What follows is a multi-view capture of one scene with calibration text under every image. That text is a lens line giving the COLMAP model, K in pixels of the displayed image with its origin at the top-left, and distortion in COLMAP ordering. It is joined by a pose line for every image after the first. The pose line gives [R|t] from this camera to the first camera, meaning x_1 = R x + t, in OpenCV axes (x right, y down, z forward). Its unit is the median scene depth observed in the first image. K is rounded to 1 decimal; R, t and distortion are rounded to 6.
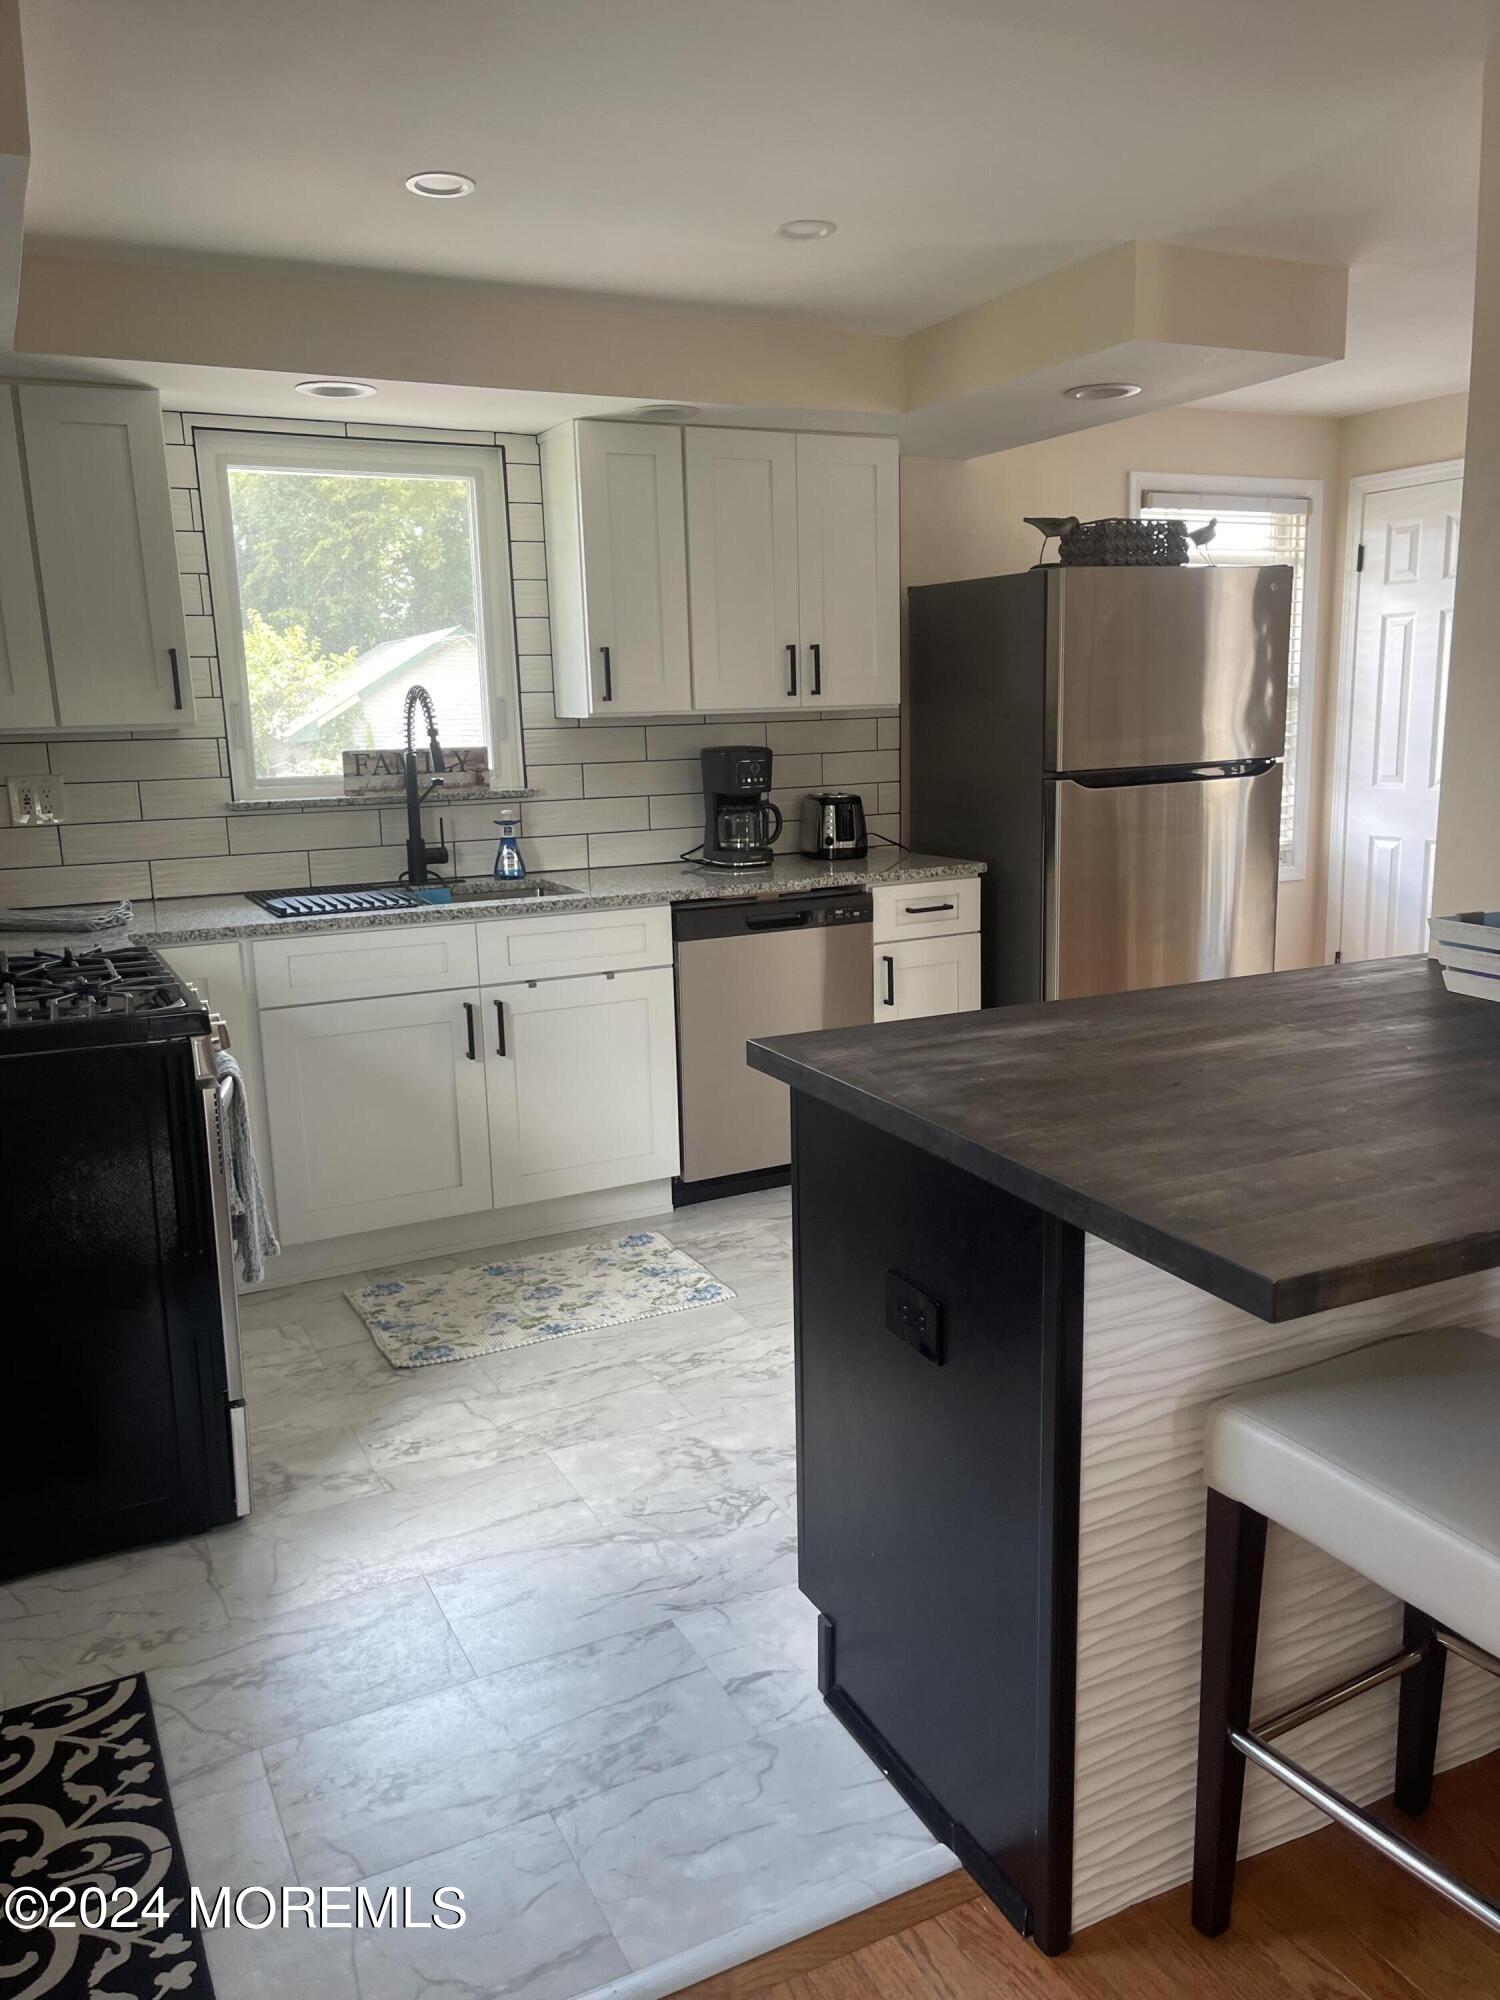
lens RADIAL K [[1523.2, 0, 775.0], [0, 1523.2, 1012.0], [0, 0, 1]] dist [0.055620, -0.072557]
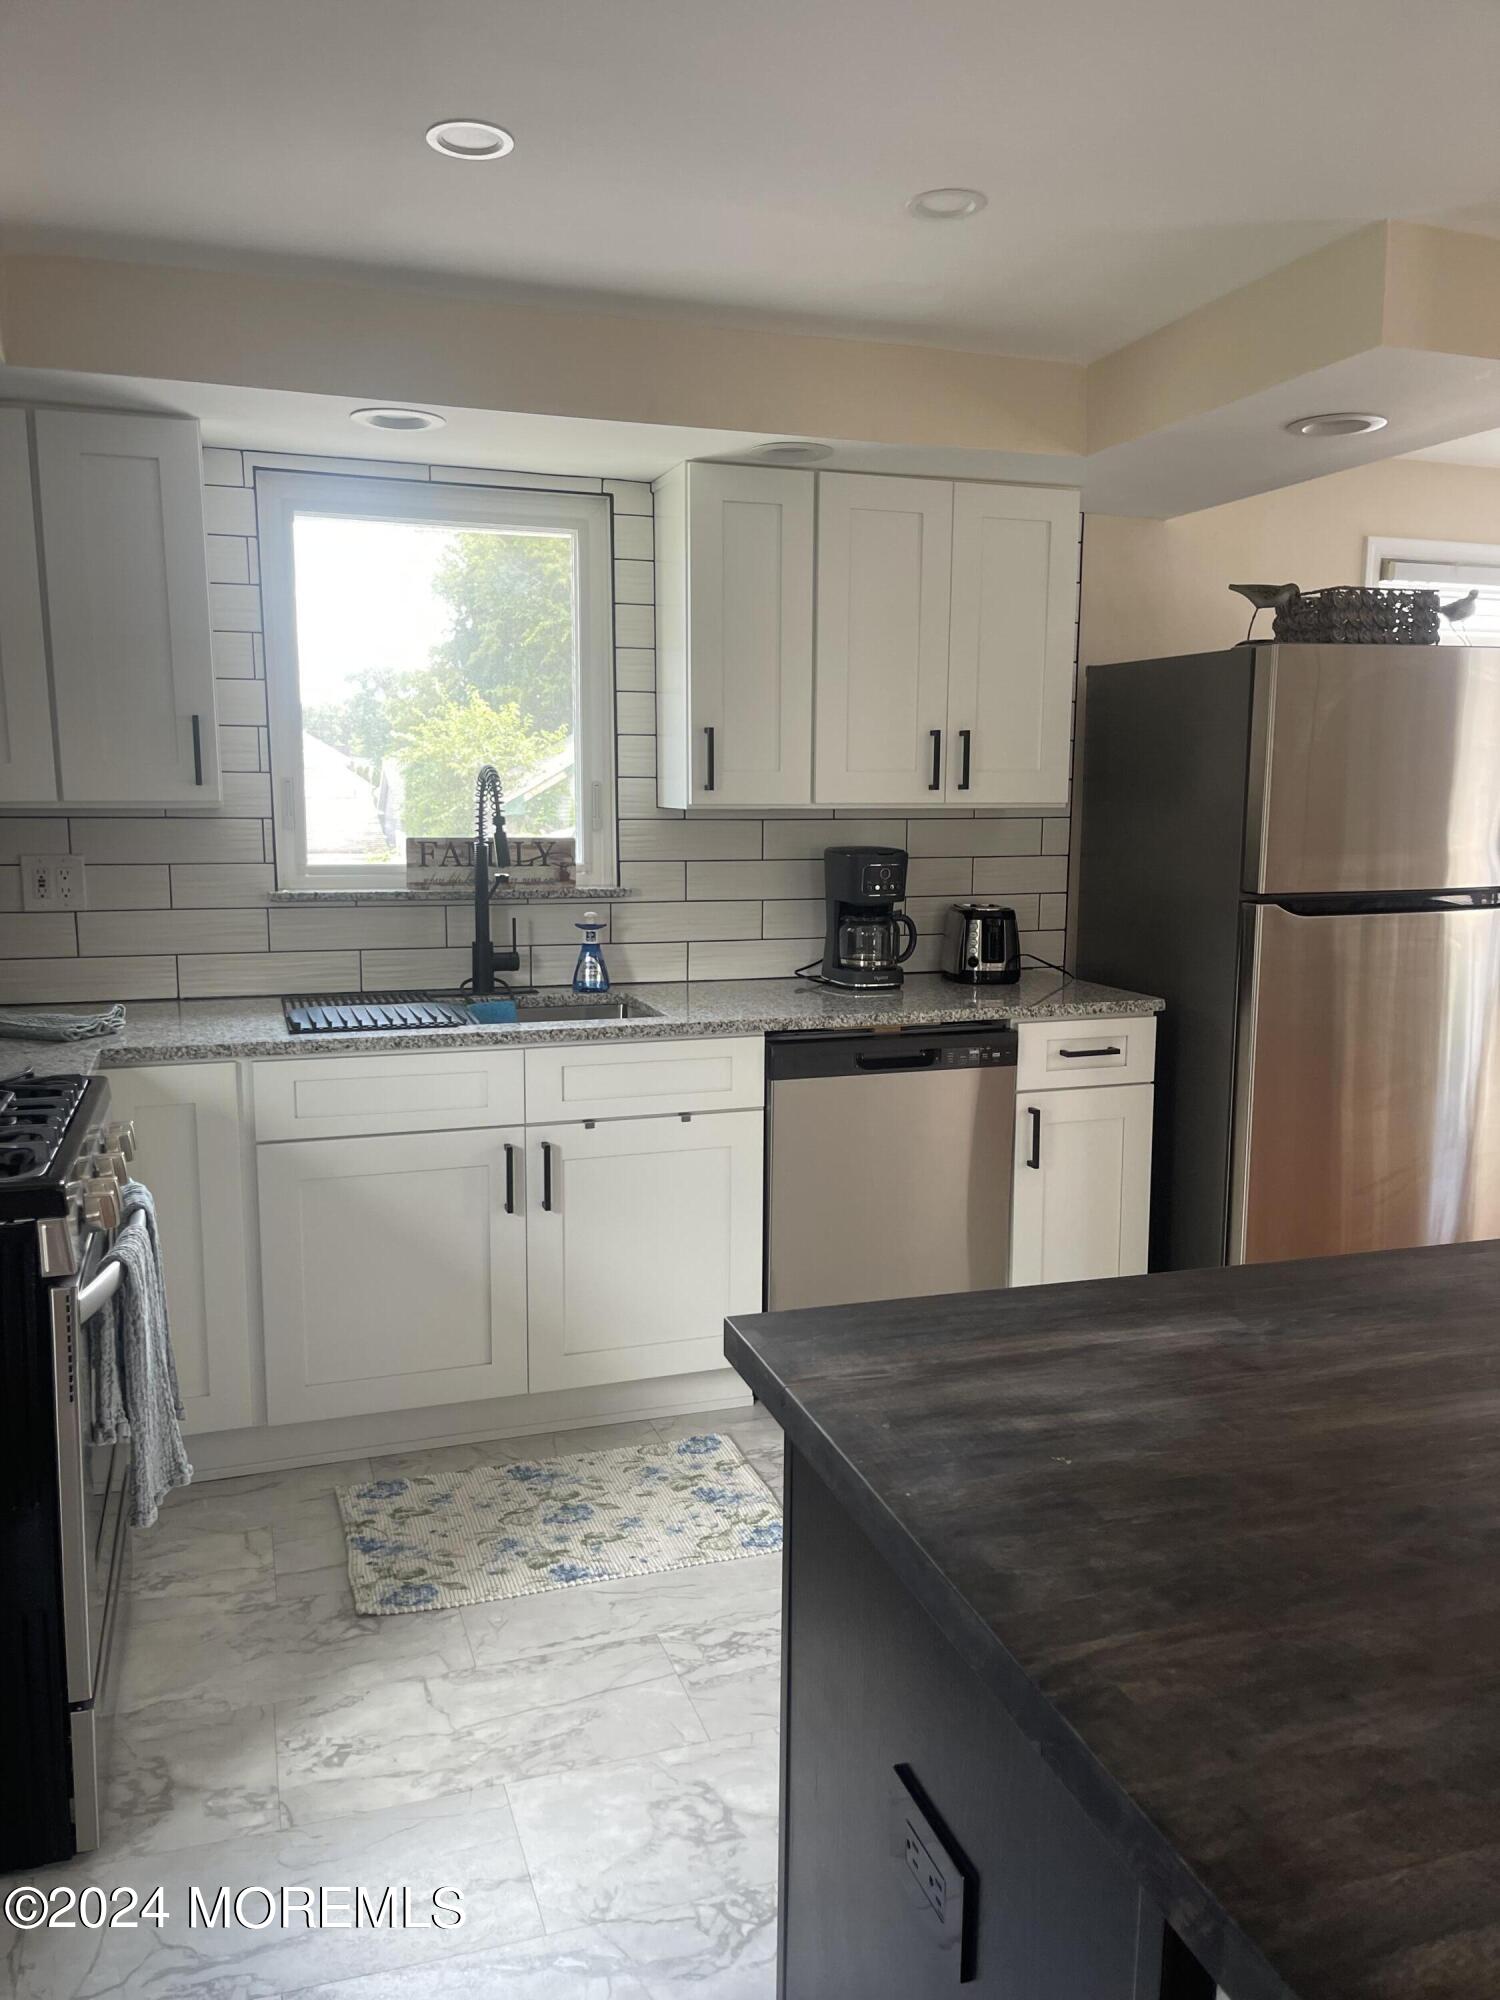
lens RADIAL K [[1523.2, 0, 761.6], [0, 1523.2, 1012.4], [0, 0, 1]] dist [0.055620, -0.072557]
pose [[0.989309, 0.051780, -0.136329, 0.044955], [-0.058897, 0.997076, -0.048693, -0.046240], [0.133409, 0.056202, 0.989466, 0.196127]]
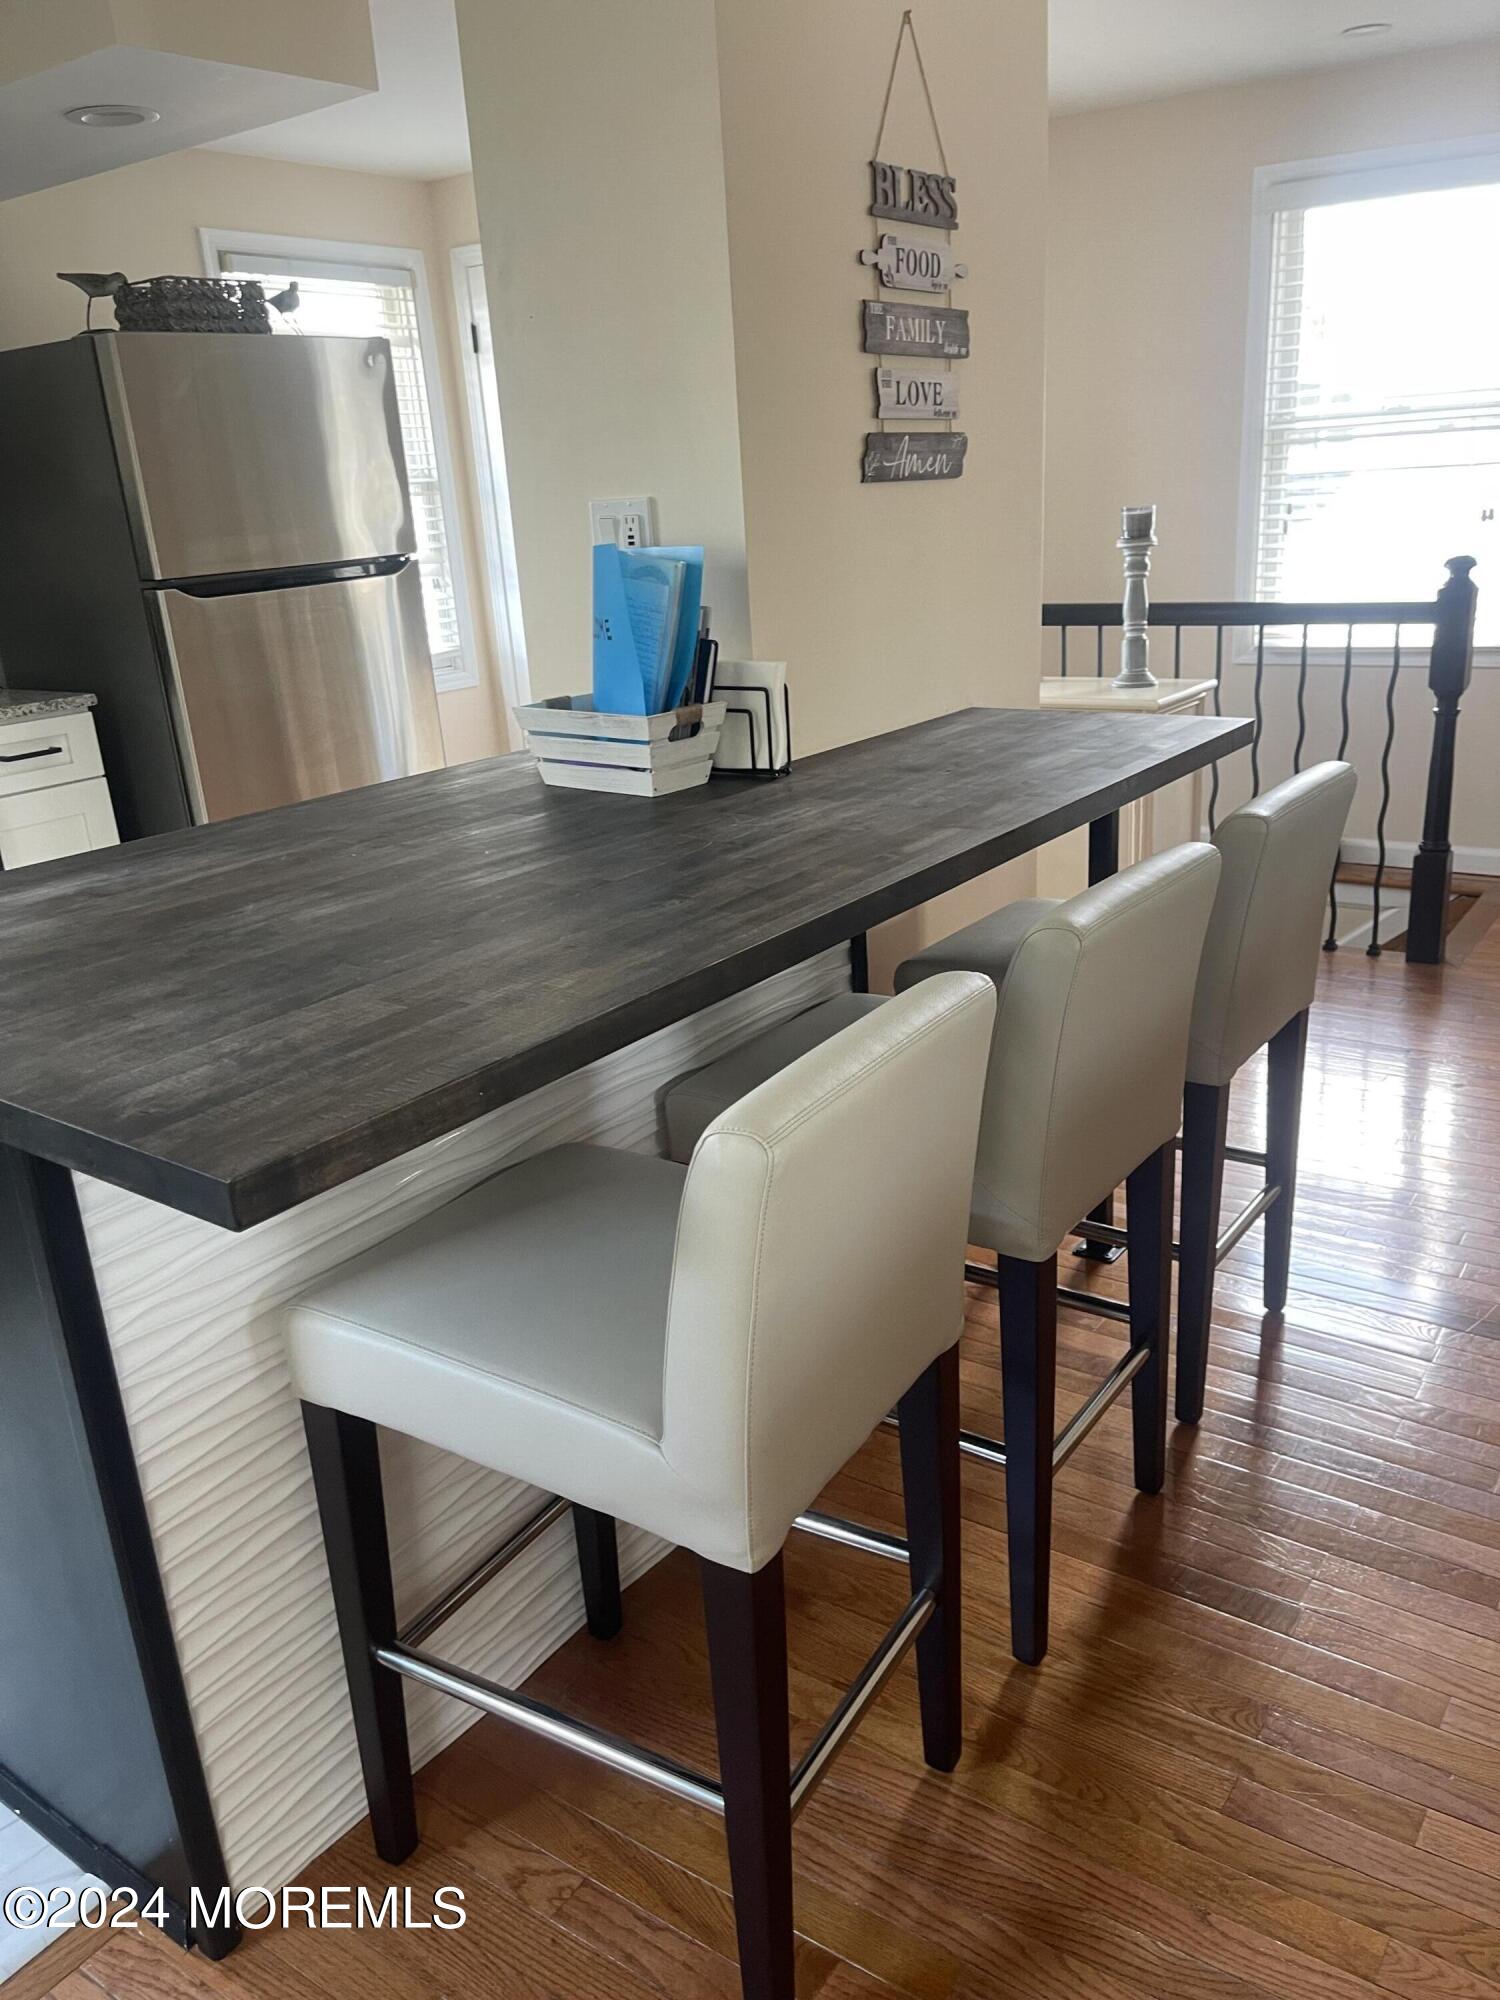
lens RADIAL K [[1523.2, 0, 775.8], [0, 1523.2, 1009.0], [0, 0, 1]] dist [0.055620, -0.072557]
pose [[0.881427, -0.180149, 0.436616, 0.081276], [0.131051, 0.981389, 0.140361, 0.005482], [-0.453776, -0.066499, 0.888631, 0.061343]]
